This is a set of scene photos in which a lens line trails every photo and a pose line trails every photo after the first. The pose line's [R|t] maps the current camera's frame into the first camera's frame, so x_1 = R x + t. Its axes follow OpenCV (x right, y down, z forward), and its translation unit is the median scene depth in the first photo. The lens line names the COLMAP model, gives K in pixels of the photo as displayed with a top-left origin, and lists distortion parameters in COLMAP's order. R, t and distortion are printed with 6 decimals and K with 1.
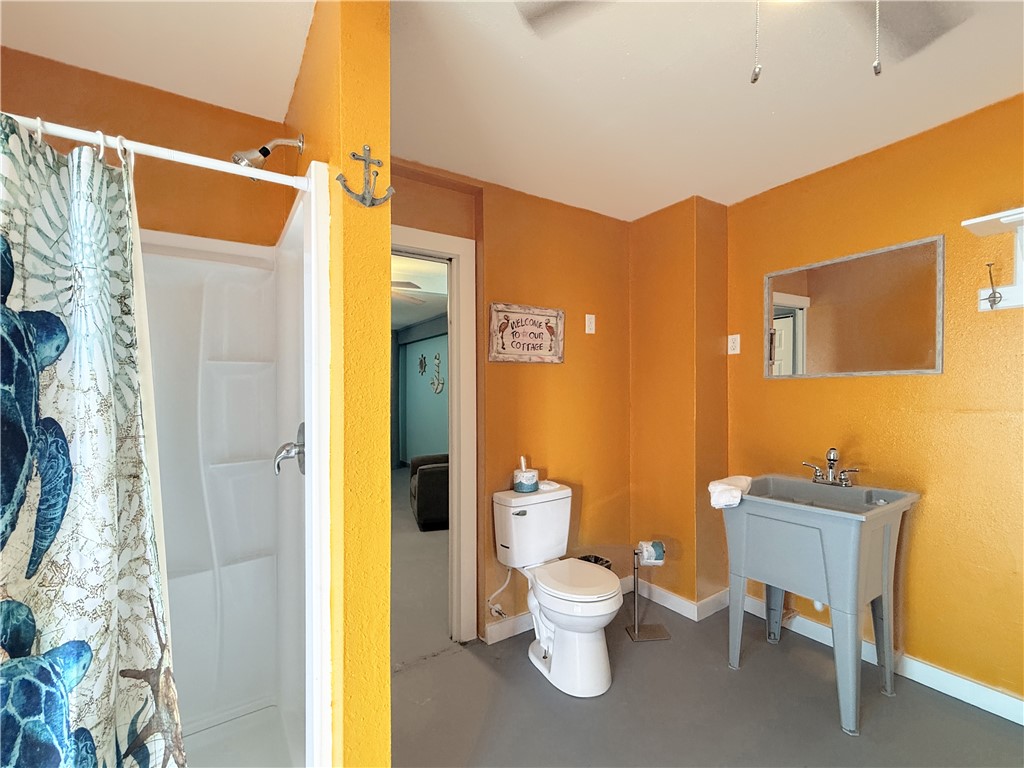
lens RADIAL K [[448.0, 0, 514.5], [0, 448.0, 400.1], [0, 0, 1]] dist [-0.000063, -0.000052]
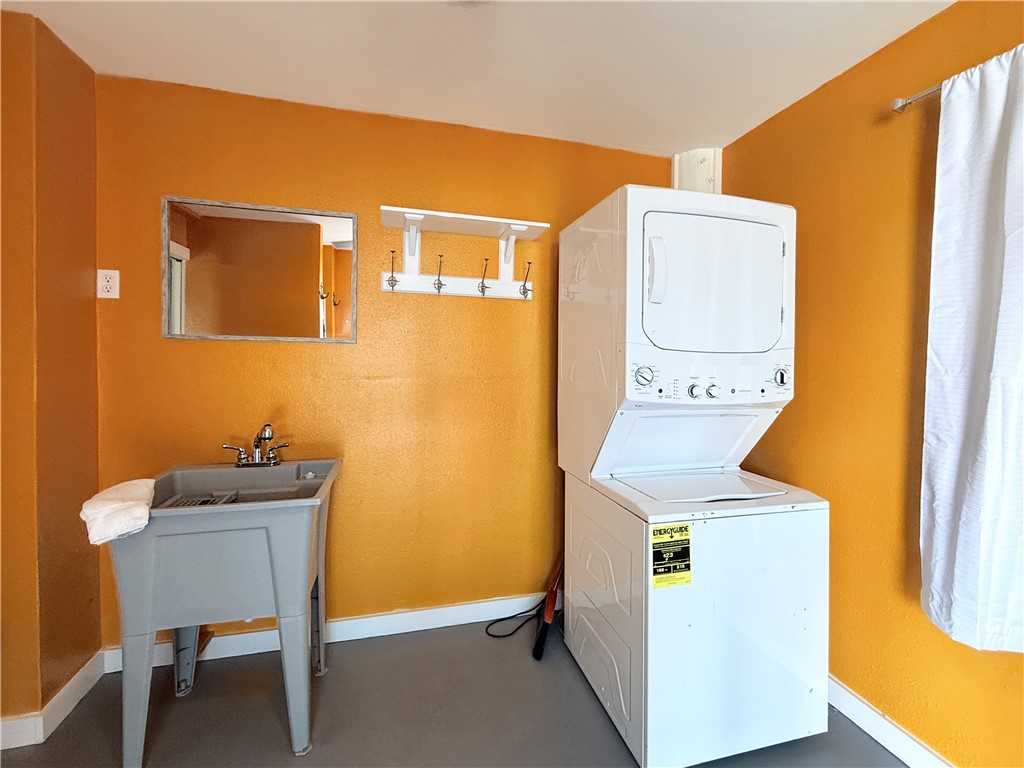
lens RADIAL K [[440.9, 0, 512.2], [0, 440.9, 371.7], [0, 0, 1]] dist [-0.000818, -0.000178]
pose [[0.297502, -0.006378, 0.954700, 0.046885], [-0.005244, 0.999952, 0.008315, -0.001335], [-0.954707, -0.007480, 0.297454, 0.278759]]
